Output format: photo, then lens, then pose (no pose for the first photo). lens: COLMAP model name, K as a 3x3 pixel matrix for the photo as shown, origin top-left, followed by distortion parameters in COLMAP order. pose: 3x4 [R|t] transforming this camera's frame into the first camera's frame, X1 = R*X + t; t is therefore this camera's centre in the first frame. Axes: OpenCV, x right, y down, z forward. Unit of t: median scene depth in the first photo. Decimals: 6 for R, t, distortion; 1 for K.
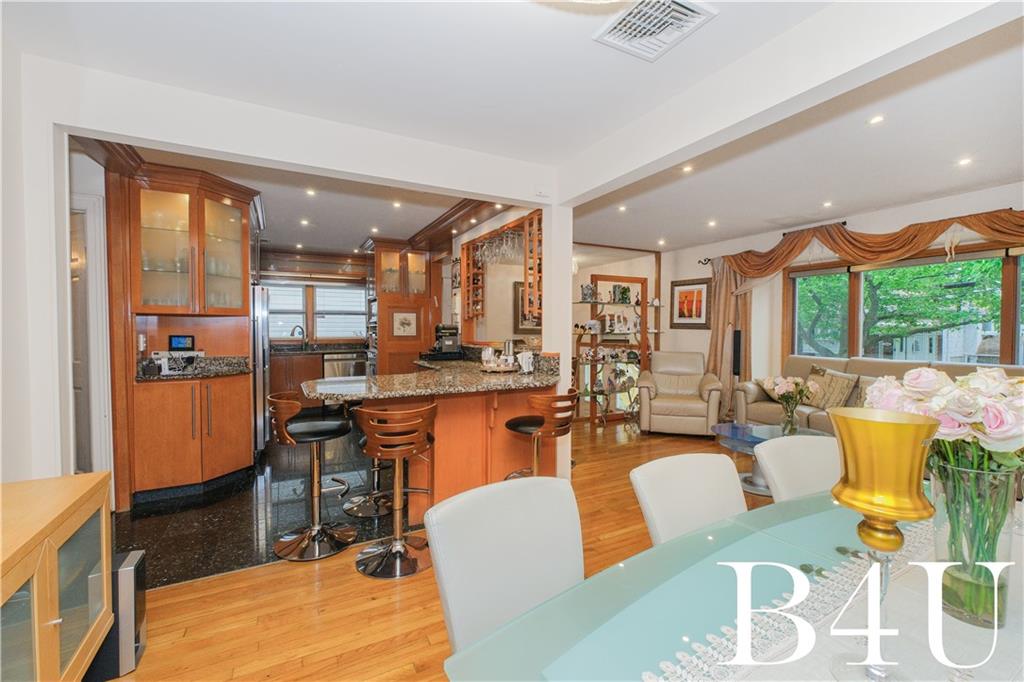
lens RADIAL K [[427.9, 0, 509.6], [0, 427.9, 336.8], [0, 0, 1]] dist [-0.009885, 0.001376]
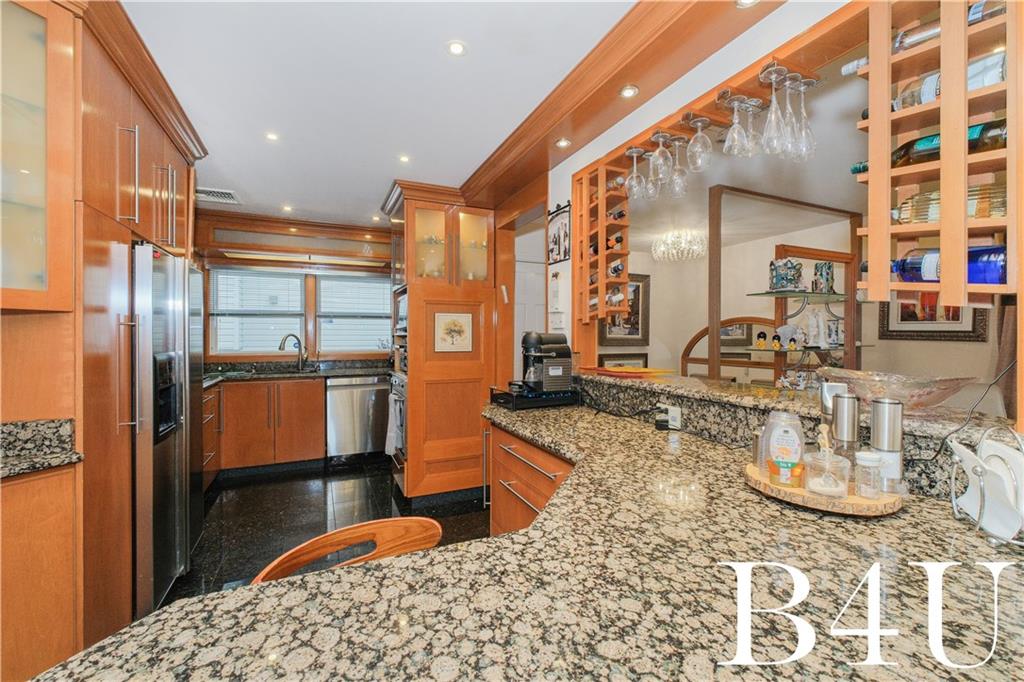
lens RADIAL K [[427.9, 0, 506.7], [0, 427.9, 339.1], [0, 0, 1]] dist [-0.009885, 0.001376]
pose [[0.997533, 0.001181, -0.070185, -0.128587], [-0.001935, 0.999941, -0.010674, -0.013709], [0.070168, 0.010783, 0.997477, 0.410568]]
